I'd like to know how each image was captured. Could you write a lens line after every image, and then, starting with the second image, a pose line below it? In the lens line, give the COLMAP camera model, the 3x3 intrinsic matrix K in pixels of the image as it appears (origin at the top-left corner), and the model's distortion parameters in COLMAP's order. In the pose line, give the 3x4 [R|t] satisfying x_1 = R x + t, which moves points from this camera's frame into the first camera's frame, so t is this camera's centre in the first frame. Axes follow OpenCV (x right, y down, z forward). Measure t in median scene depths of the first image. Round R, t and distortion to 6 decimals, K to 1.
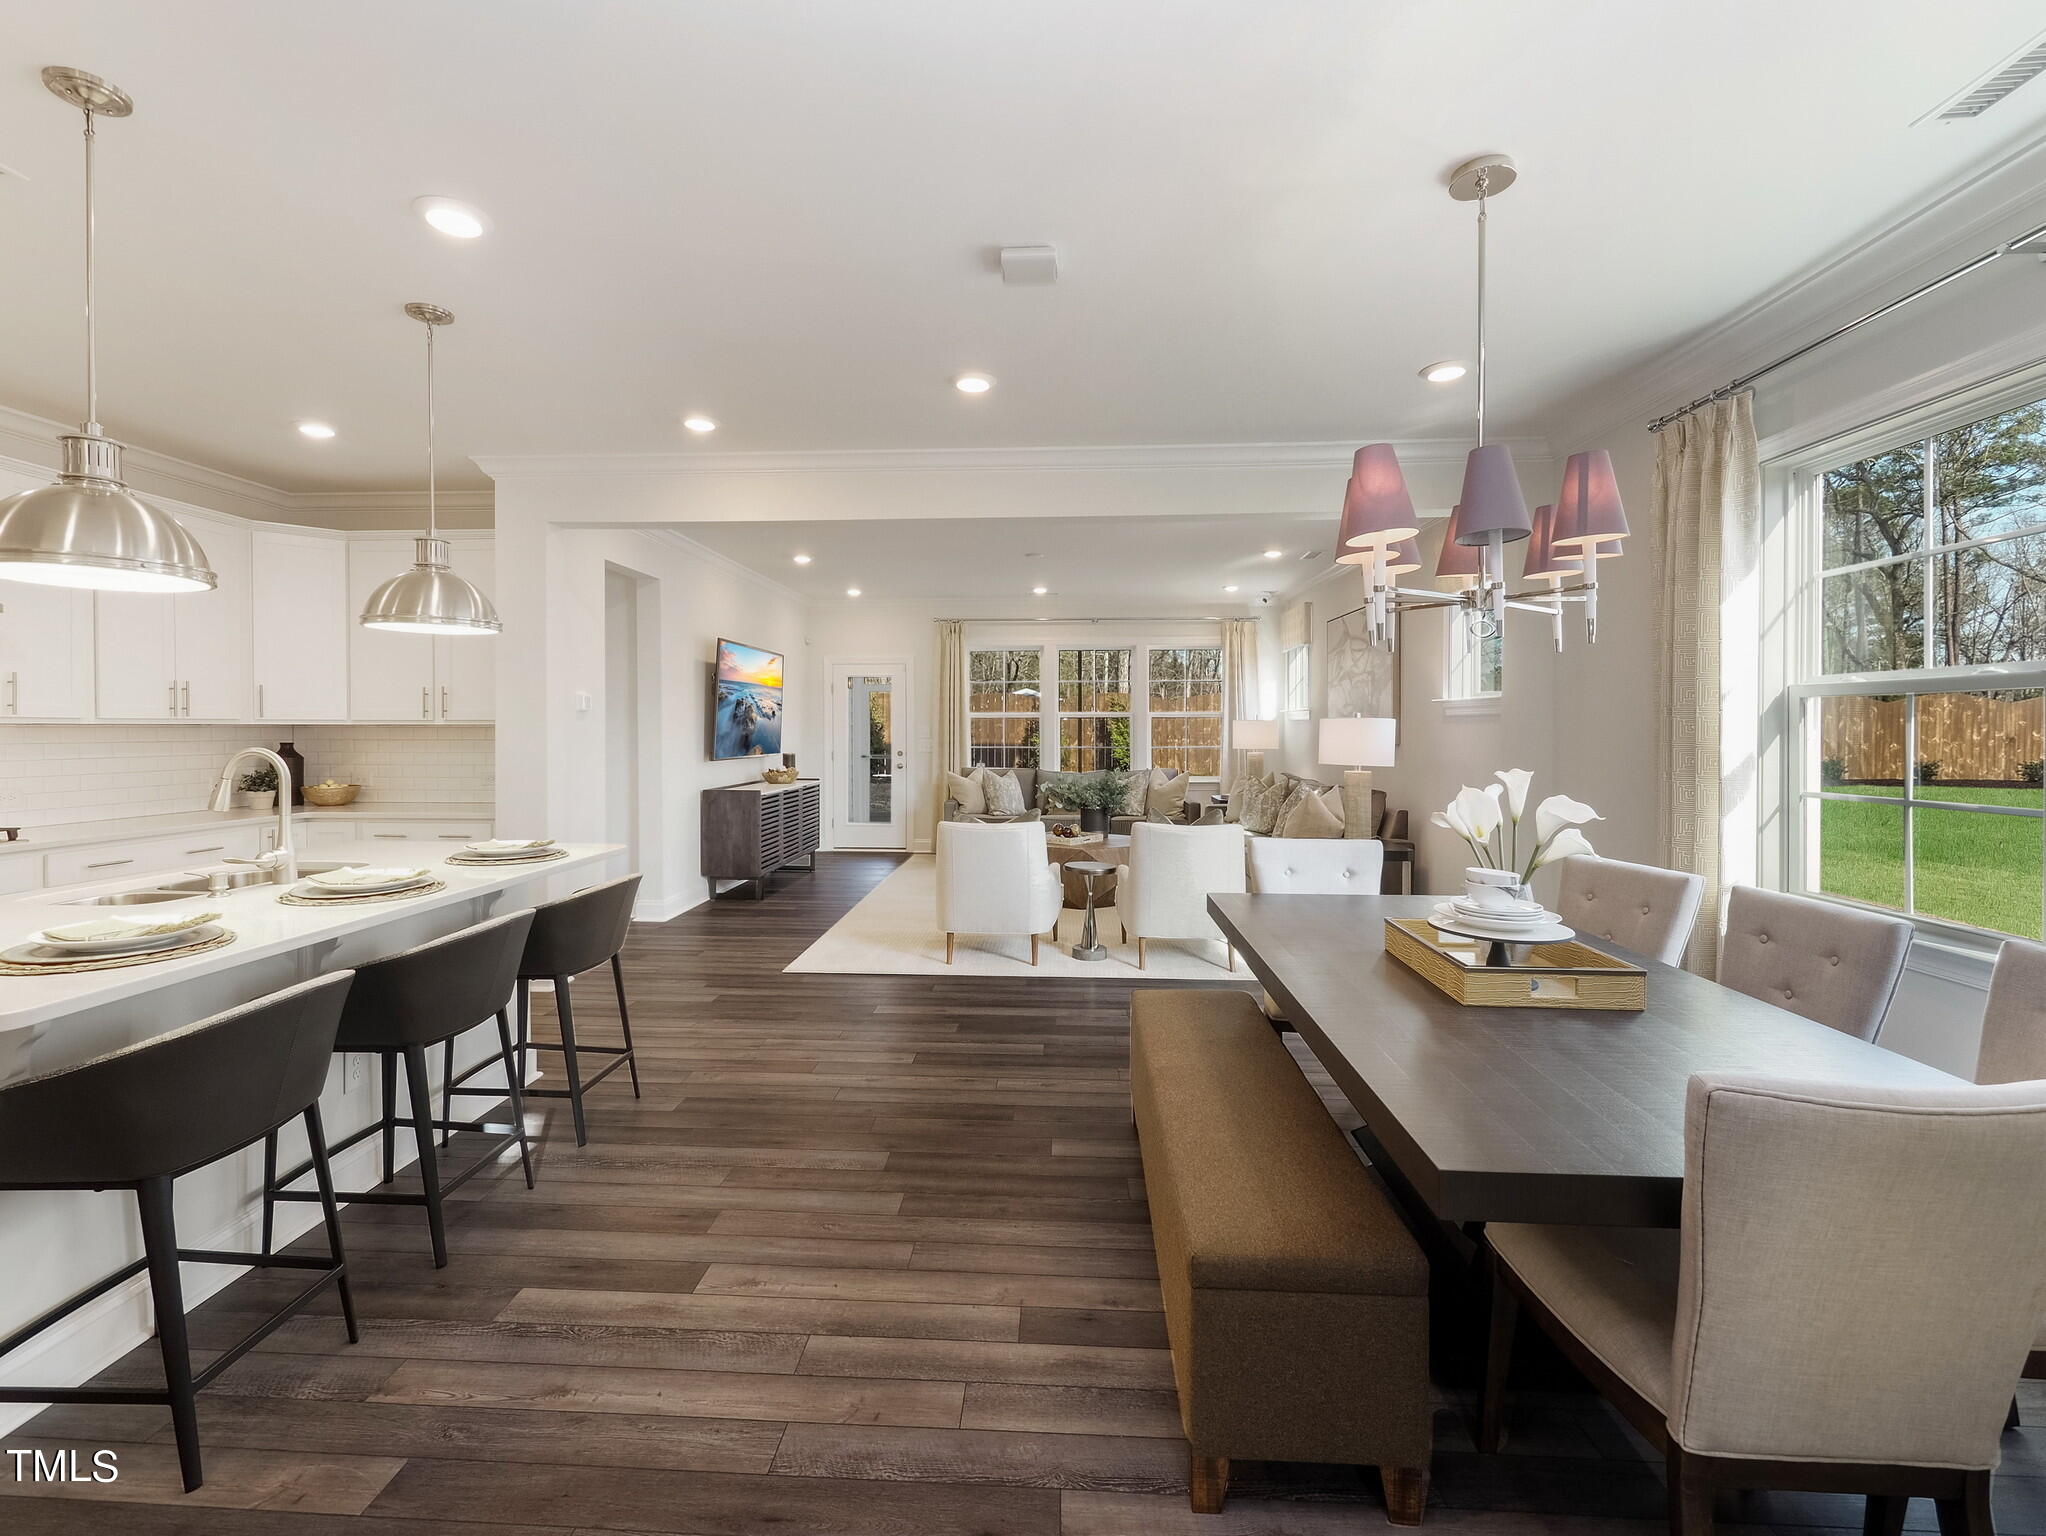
lens RADIAL K [[892.6, 0, 1003.2], [0, 892.6, 743.5], [0, 0, 1]] dist [0.002500, 0.000519]
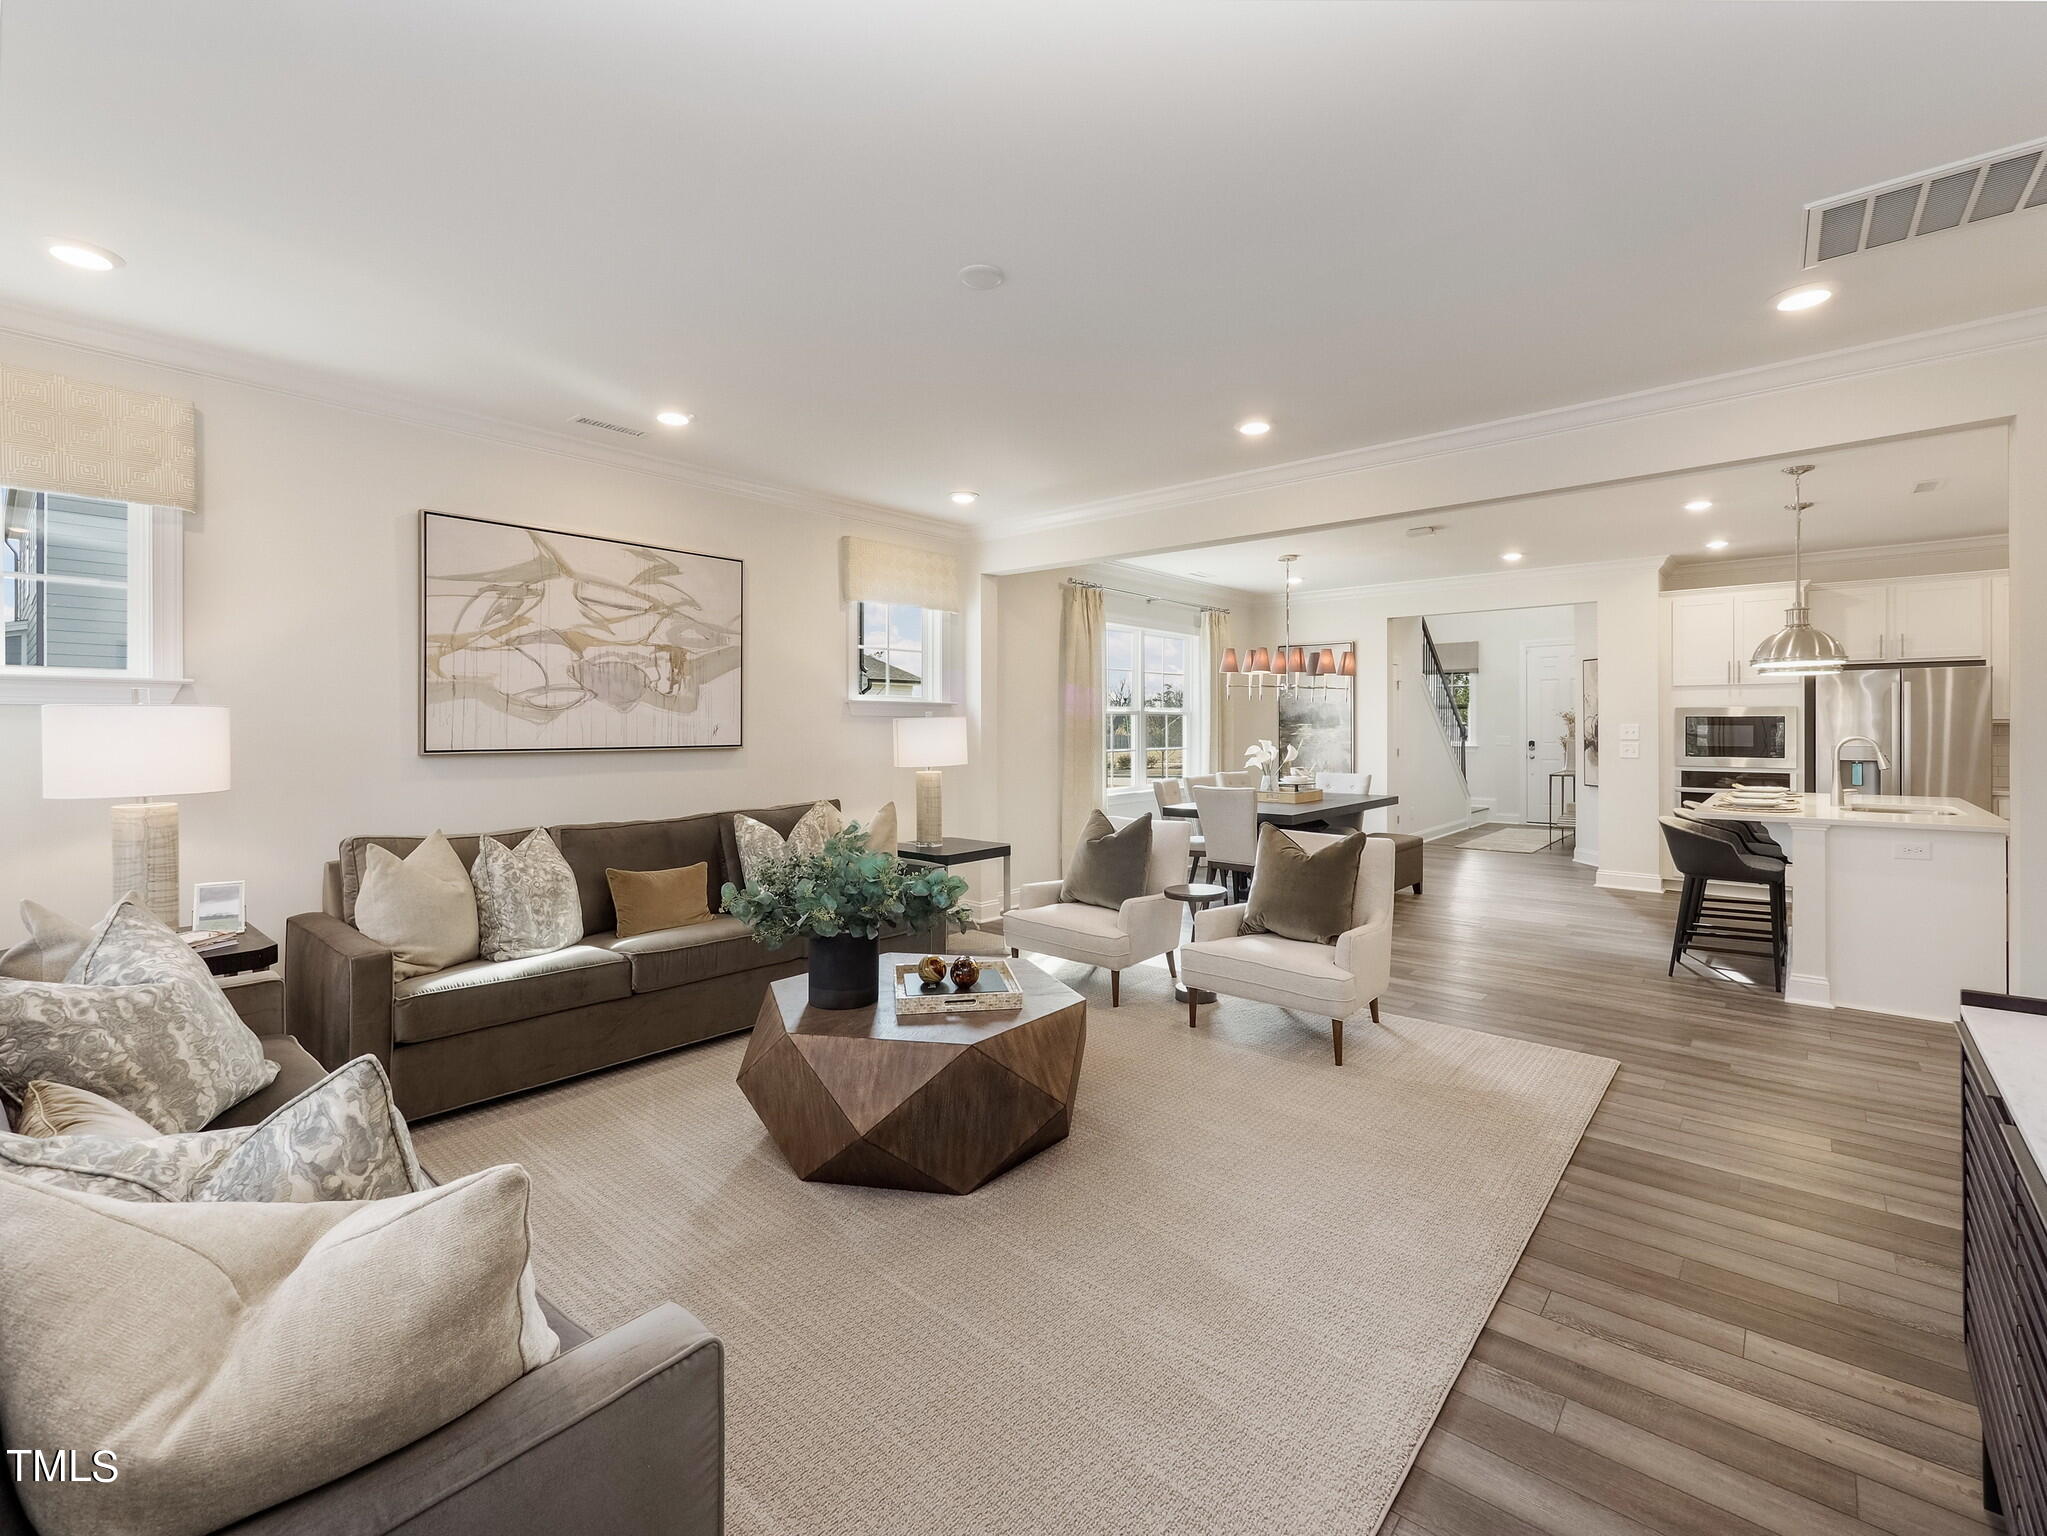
lens RADIAL K [[900.0, 0, 1015.4], [0, 900.0, 723.3], [0, 0, 1]] dist [-0.001825, 0.000390]
pose [[-0.790756, 0.009483, 0.612058, -0.205397], [0.015590, 0.999868, 0.004650, -0.018419], [-0.611933, 0.013219, -0.790799, 1.245741]]
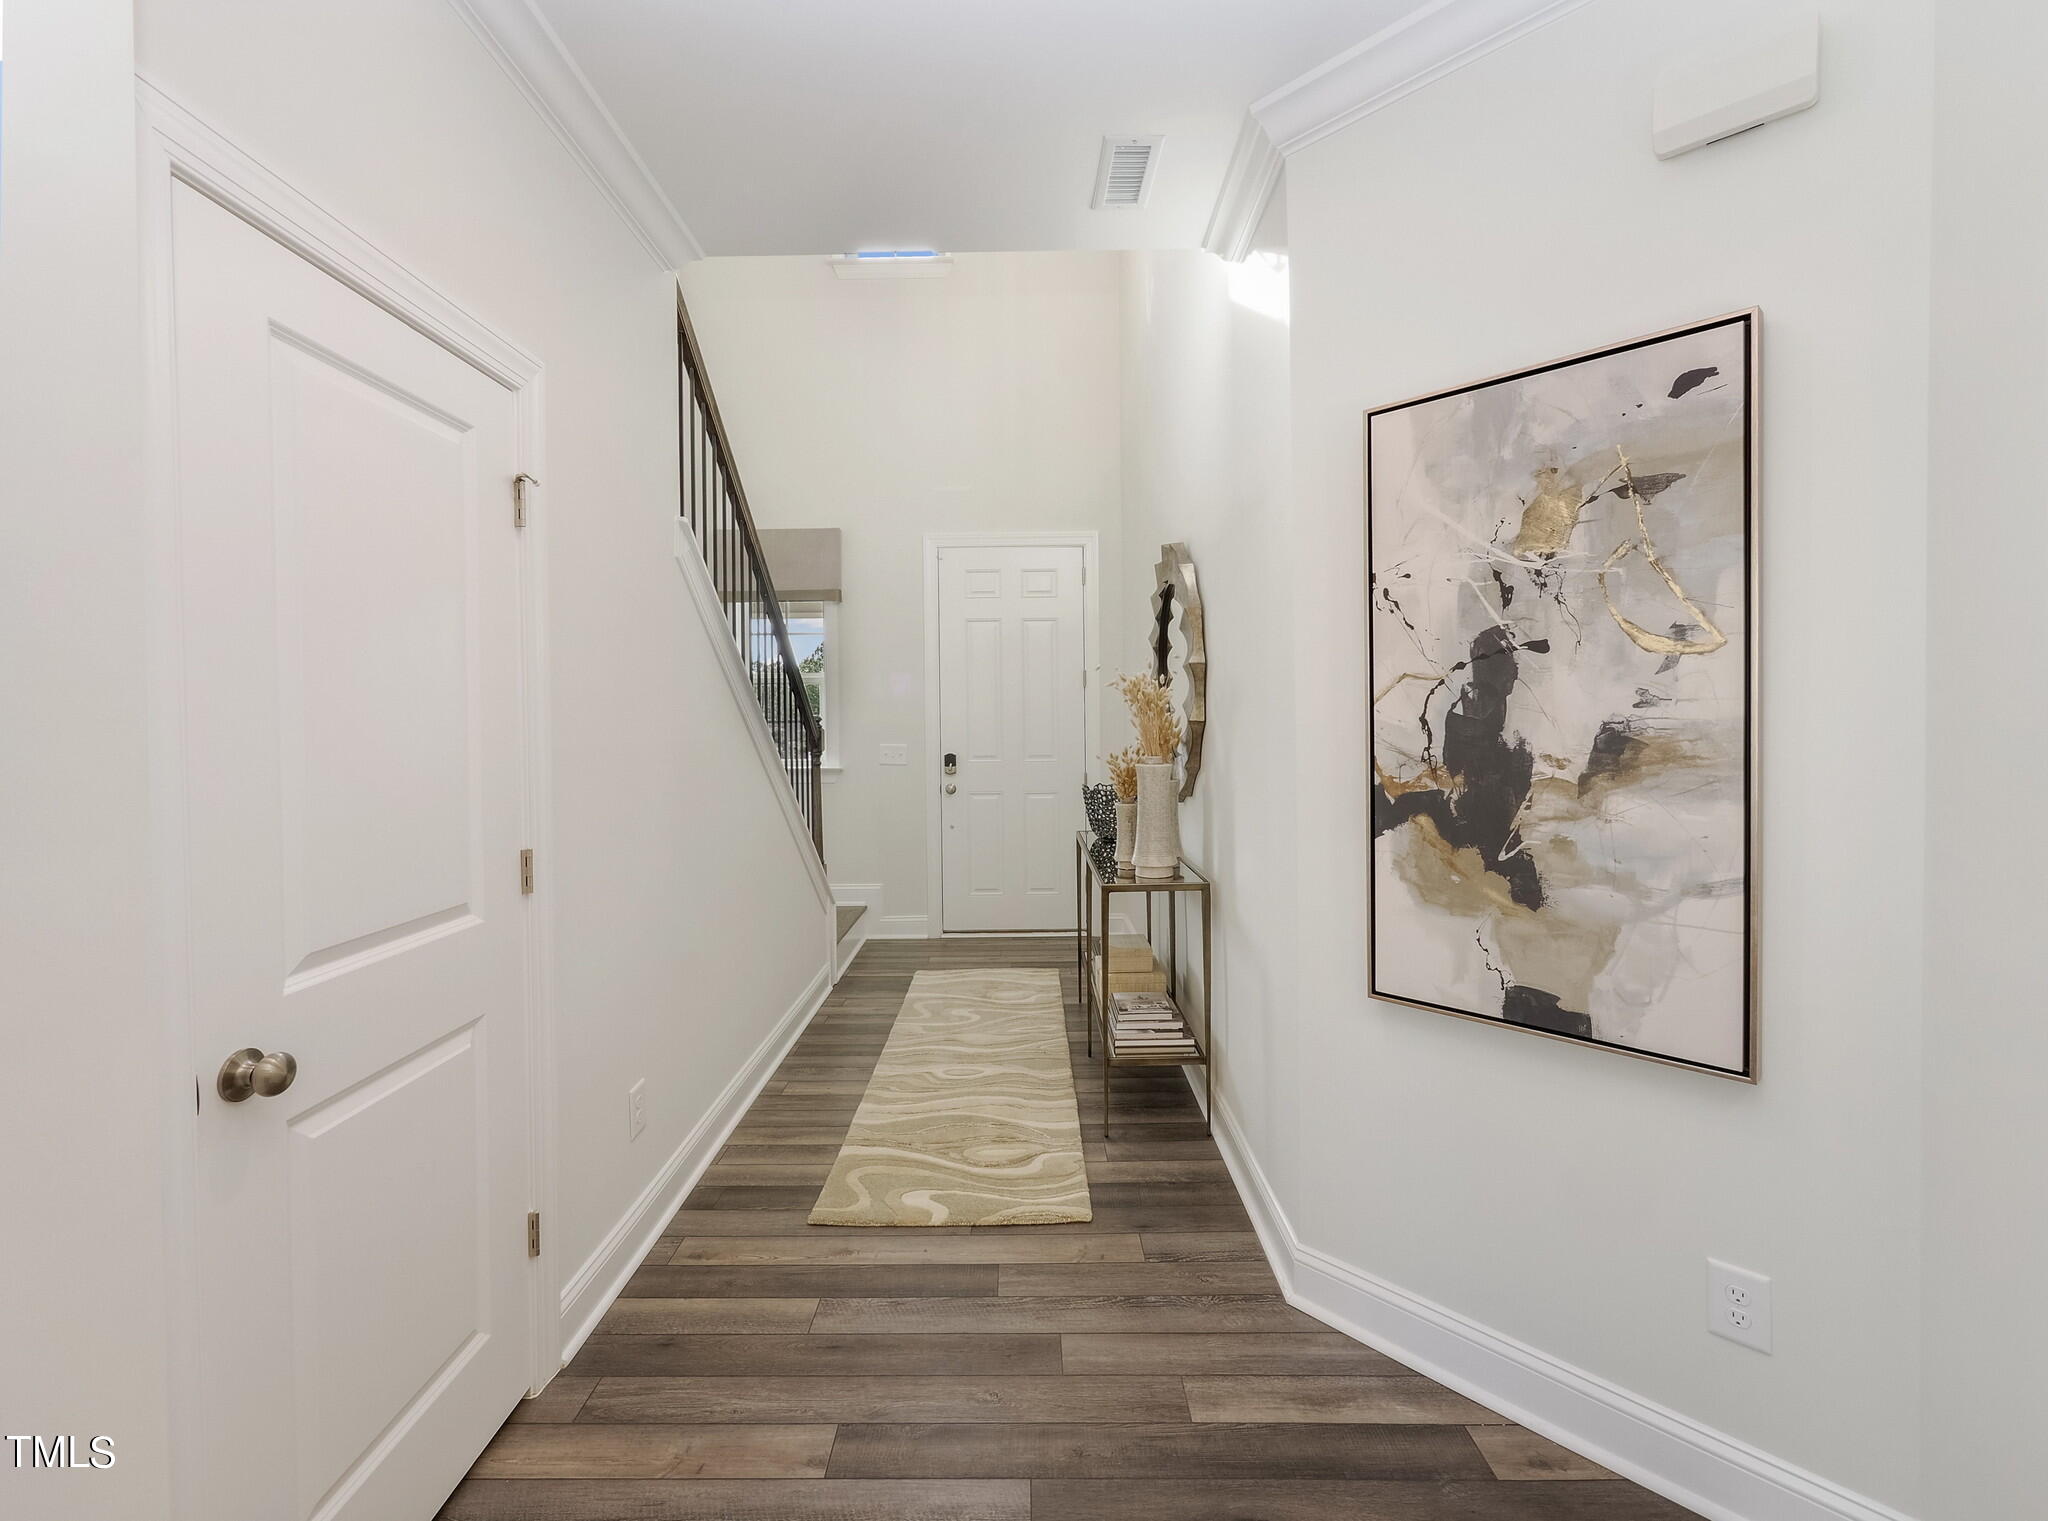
lens RADIAL K [[884.8, 0, 1019.2], [0, 884.8, 721.4], [0, 0, 1]] dist [0.019584, 0.000042]
pose [[-0.998059, 0.014082, -0.060665, 0.041132], [0.012874, 0.999712, 0.020251, -0.003428], [0.060933, 0.019430, -0.997953, 0.106118]]
